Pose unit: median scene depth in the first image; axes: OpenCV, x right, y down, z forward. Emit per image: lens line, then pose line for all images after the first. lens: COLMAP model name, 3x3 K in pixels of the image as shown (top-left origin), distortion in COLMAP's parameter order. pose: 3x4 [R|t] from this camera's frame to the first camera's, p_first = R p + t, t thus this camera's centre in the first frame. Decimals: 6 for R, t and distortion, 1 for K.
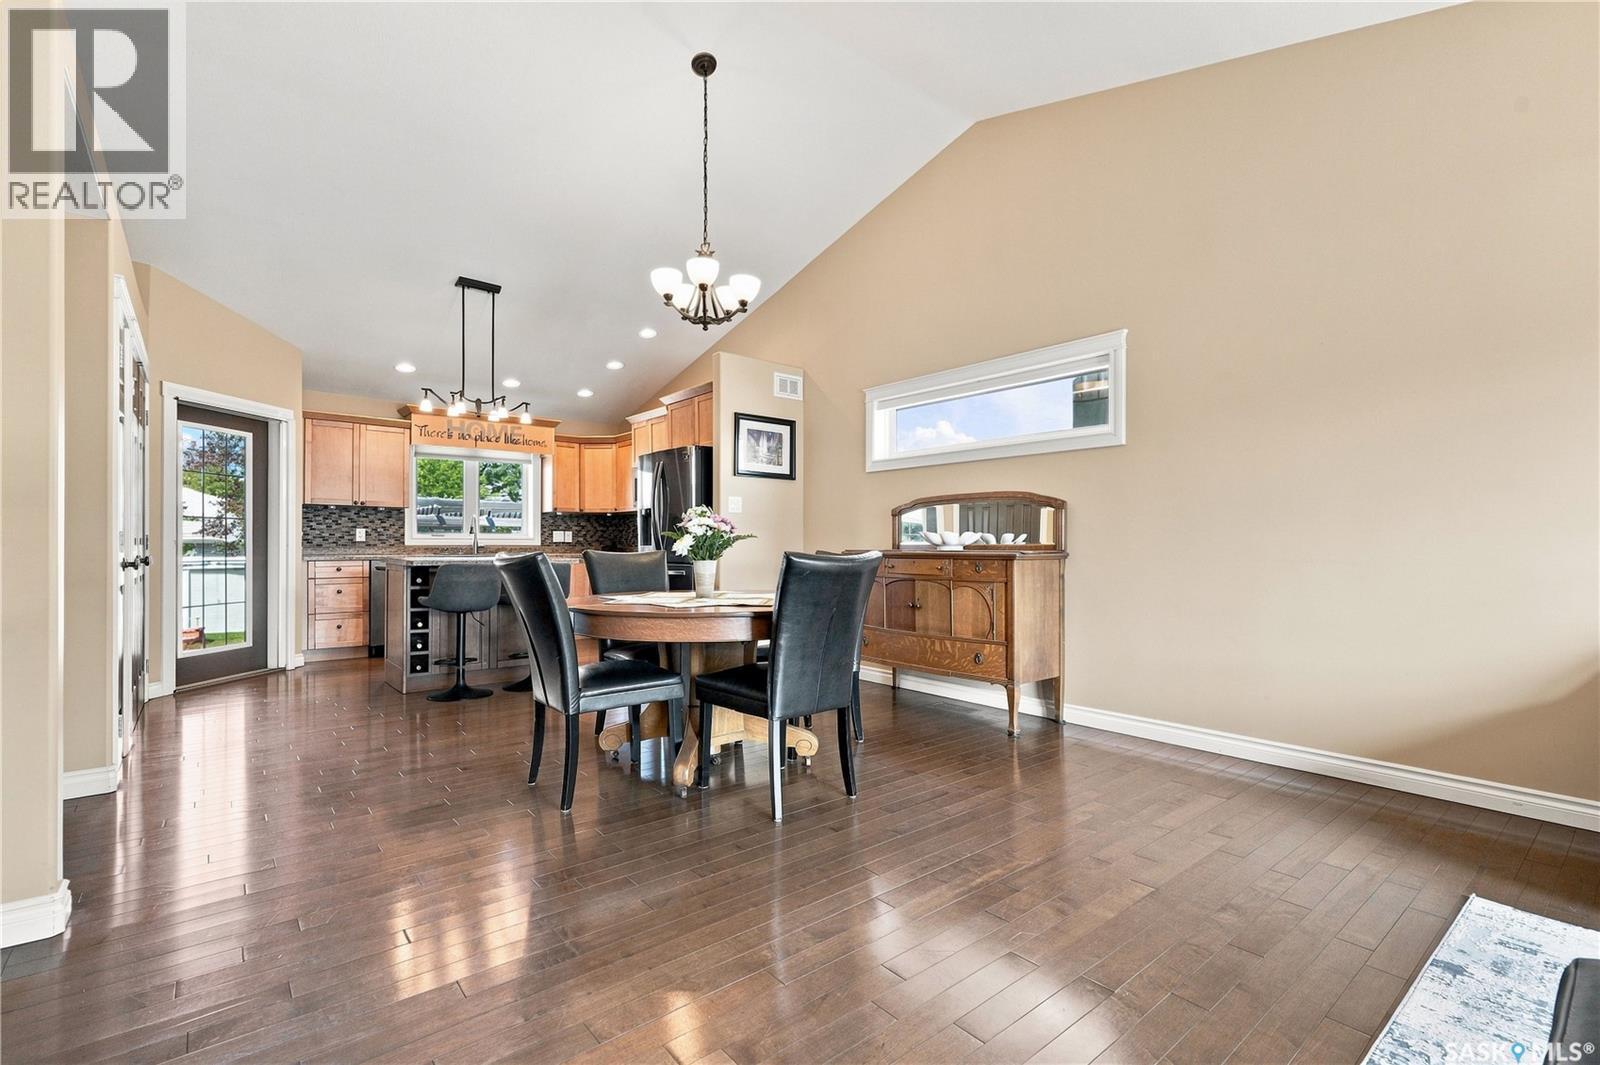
lens RADIAL K [[725.5, 0, 801.3], [0, 725.5, 542.6], [0, 0, 1]] dist [-0.000643, 0.000076]
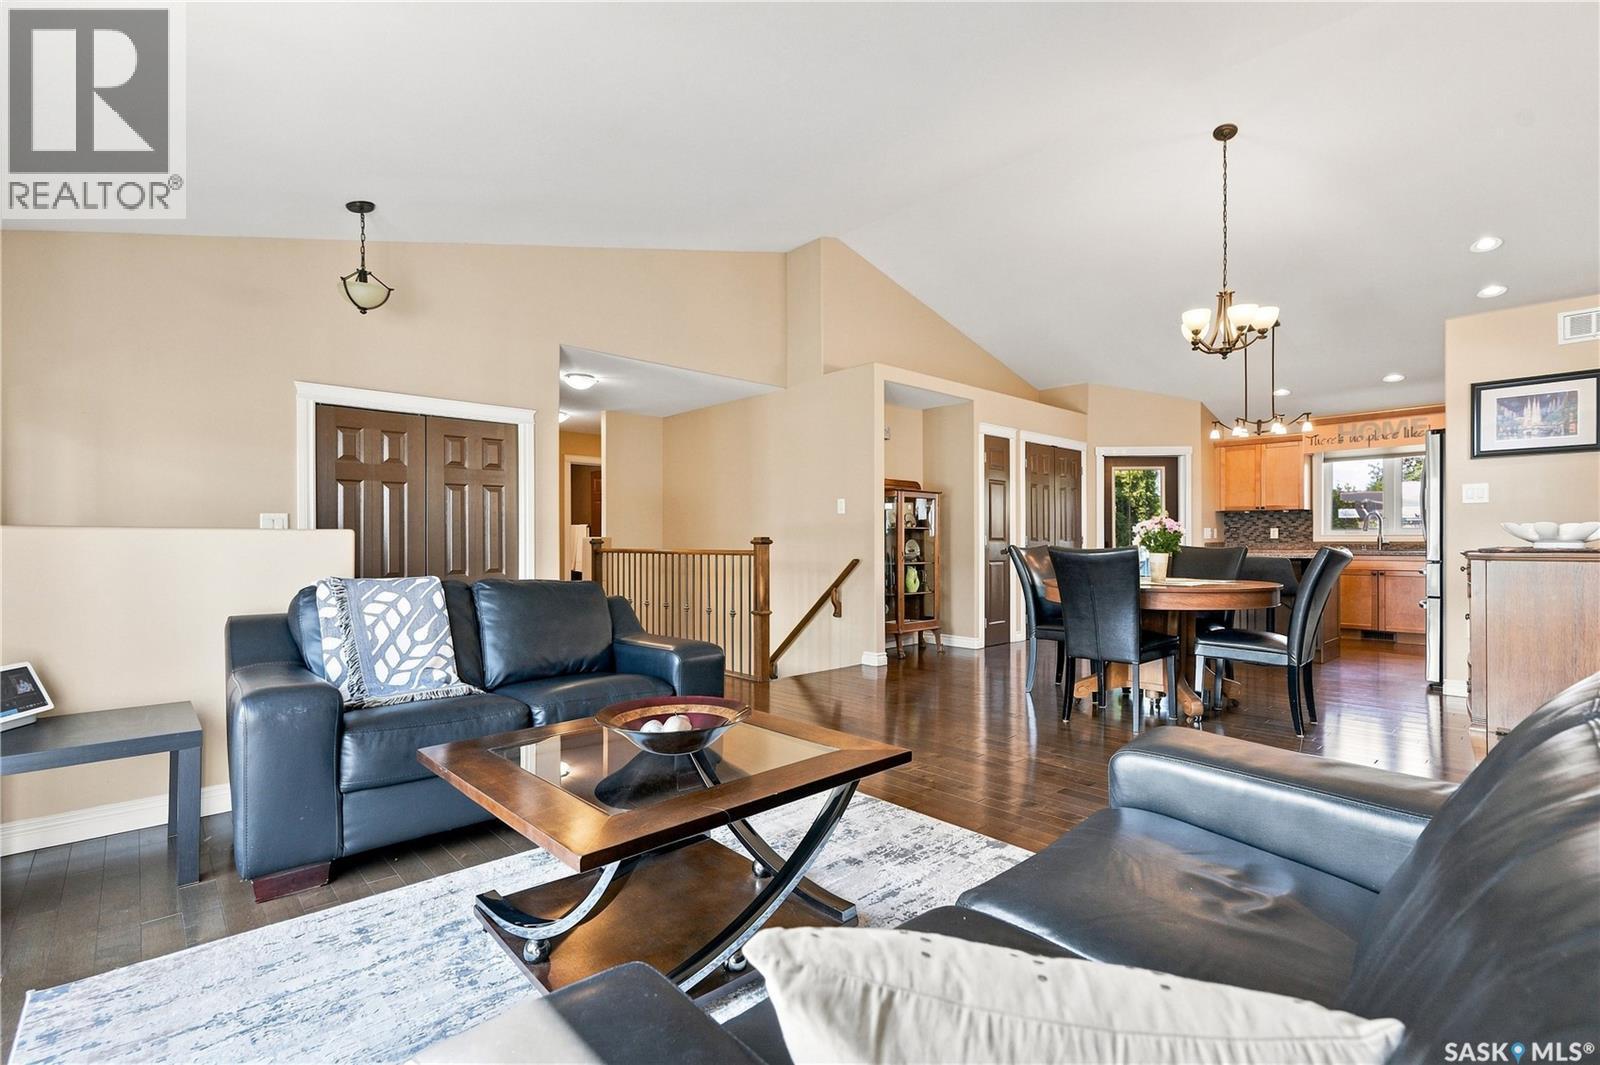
lens RADIAL K [[725.5, 0, 801.3], [0, 725.5, 542.6], [0, 0, 1]] dist [-0.000643, 0.000076]
pose [[0.062497, -0.000162, -0.998045, 0.614759], [0.004206, 0.999991, 0.000101, 0.001339], [0.998036, -0.004204, 0.062497, 0.146886]]
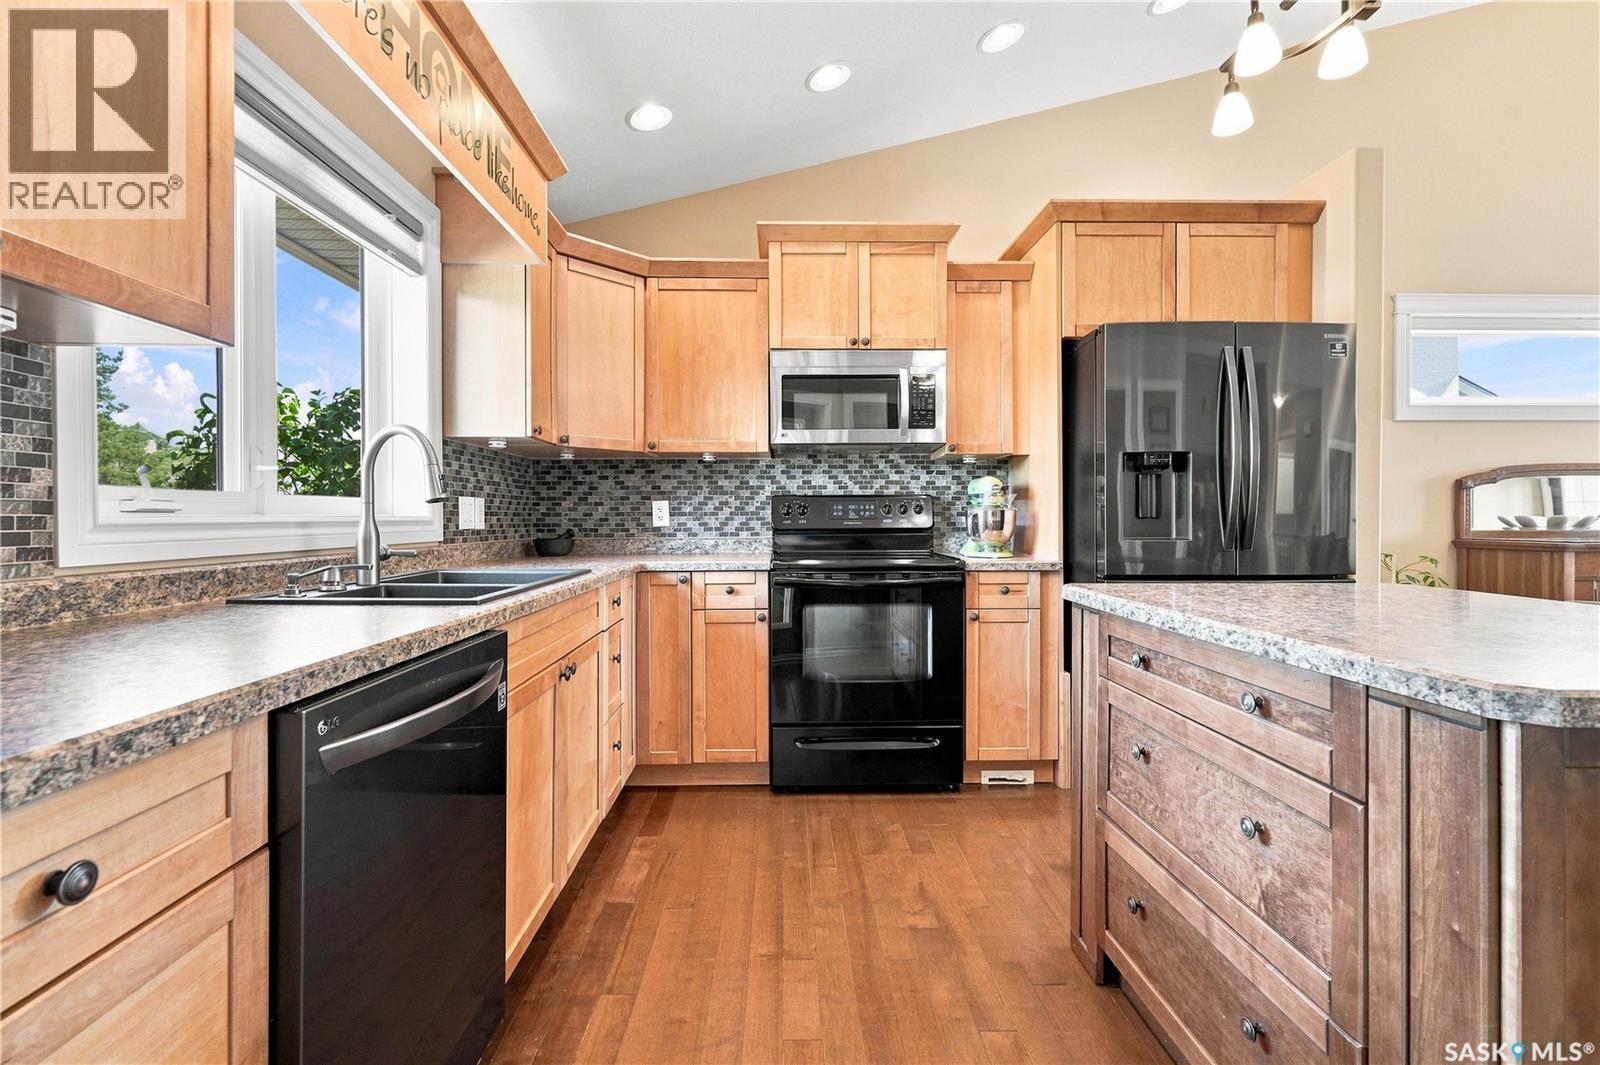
lens RADIAL K [[735.1, 0, 801.1], [0, 735.1, 520.8], [0, 0, 1]] dist [0.000083, 0.000109]
pose [[0.614113, -0.007154, 0.789186, -0.658962], [0.000461, 0.999962, 0.008706, -0.009766], [-0.789218, -0.004983, 0.614093, 0.871069]]
